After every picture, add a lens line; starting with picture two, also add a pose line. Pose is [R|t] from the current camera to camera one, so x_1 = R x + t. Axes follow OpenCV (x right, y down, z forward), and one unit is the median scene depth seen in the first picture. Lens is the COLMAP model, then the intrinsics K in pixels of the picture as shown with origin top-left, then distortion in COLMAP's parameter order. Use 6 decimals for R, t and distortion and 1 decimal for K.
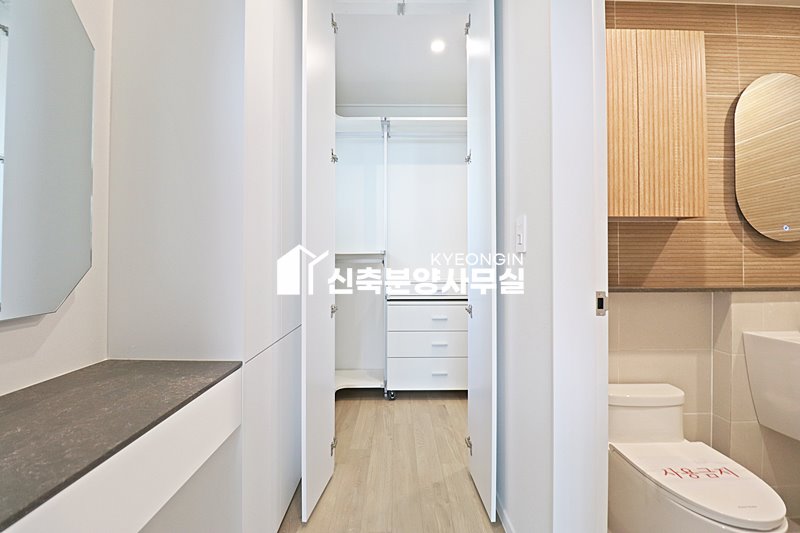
lens RADIAL K [[371.3, 0, 403.9], [0, 371.3, 264.1], [0, 0, 1]] dist [-0.007235, -0.008824]
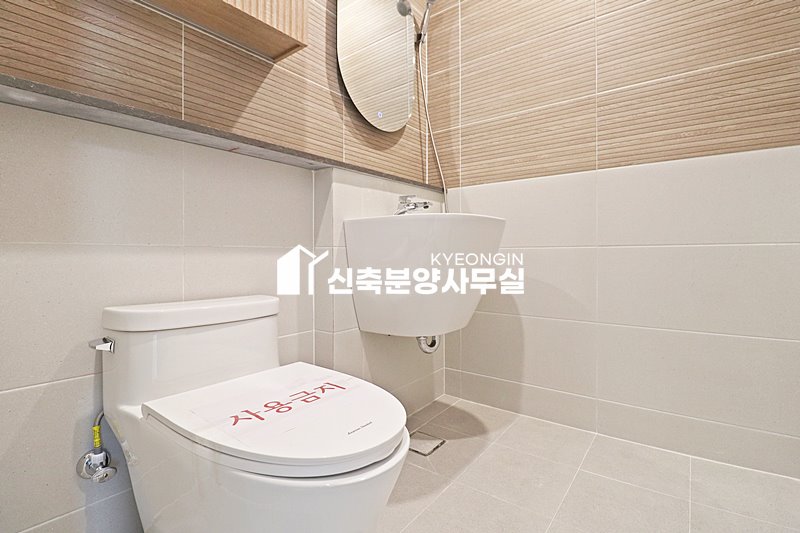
lens RADIAL K [[371.3, 0, 393.9], [0, 371.3, 262.9], [0, 0, 1]] dist [-0.007235, -0.008824]
pose [[0.625289, -0.004608, 0.780379, 0.131813], [-0.002200, 0.999968, 0.007668, 0.100958], [-0.780390, -0.006512, 0.625259, 0.149041]]
